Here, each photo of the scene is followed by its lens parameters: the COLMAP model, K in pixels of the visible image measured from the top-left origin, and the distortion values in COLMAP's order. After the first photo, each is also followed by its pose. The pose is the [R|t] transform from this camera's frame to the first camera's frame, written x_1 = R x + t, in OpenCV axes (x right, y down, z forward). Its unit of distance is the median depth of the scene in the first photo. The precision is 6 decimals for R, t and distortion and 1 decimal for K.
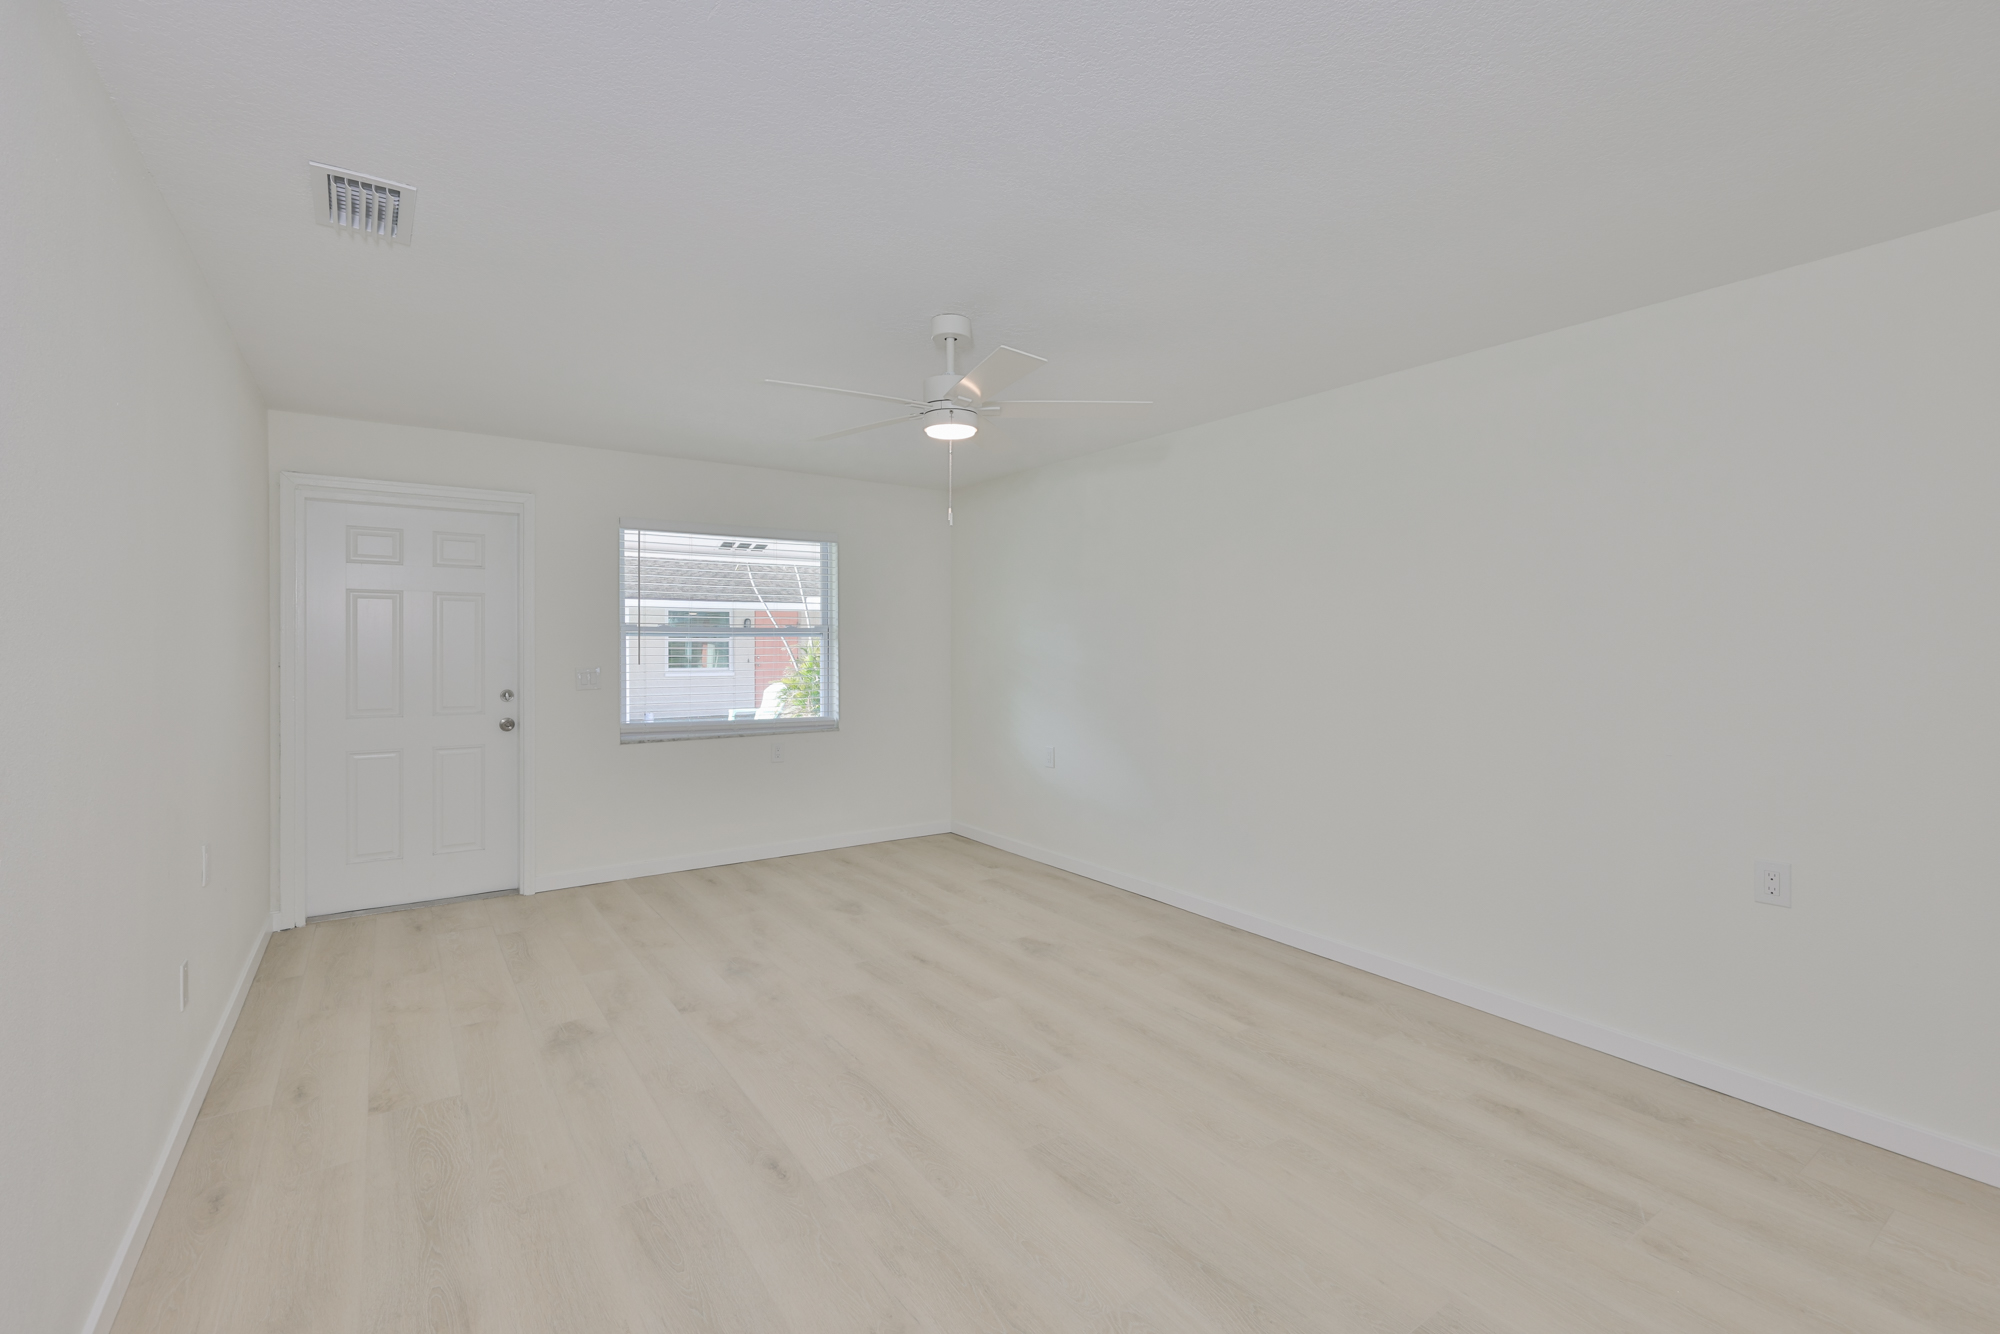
lens RADIAL K [[872.1, 0, 1006.9], [0, 872.1, 652.0], [0, 0, 1]] dist [-0.002675, 0.000475]
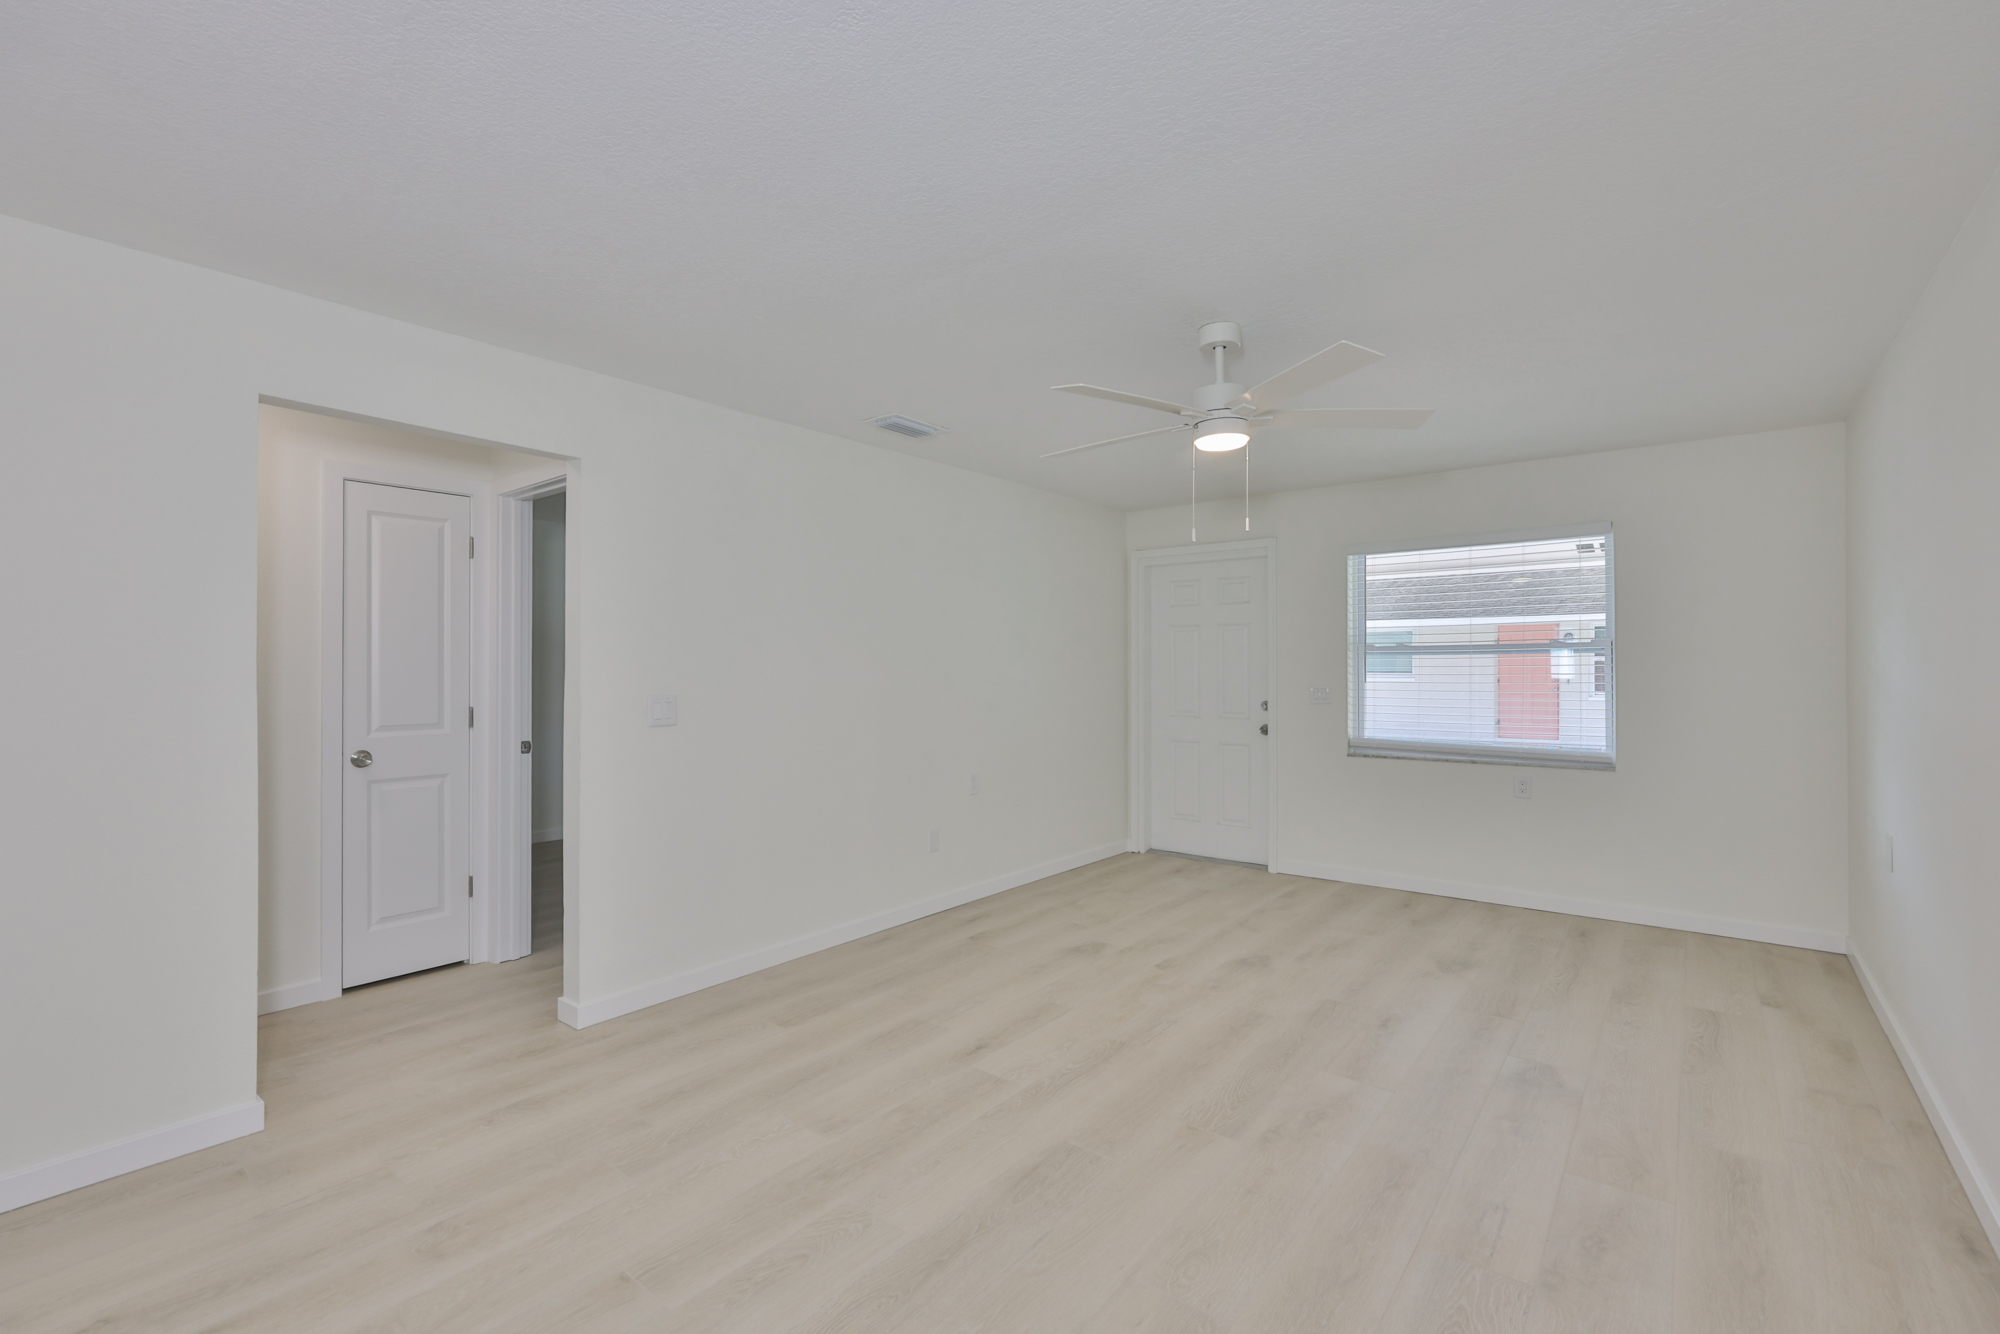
lens RADIAL K [[872.1, 0, 1015.3], [0, 872.1, 671.2], [0, 0, 1]] dist [-0.002675, 0.000475]
pose [[0.295782, 0.003222, -0.955250, 0.488131], [-0.006726, 0.999977, 0.001290, 0.002737], [0.955232, 0.006044, 0.295796, 0.307529]]
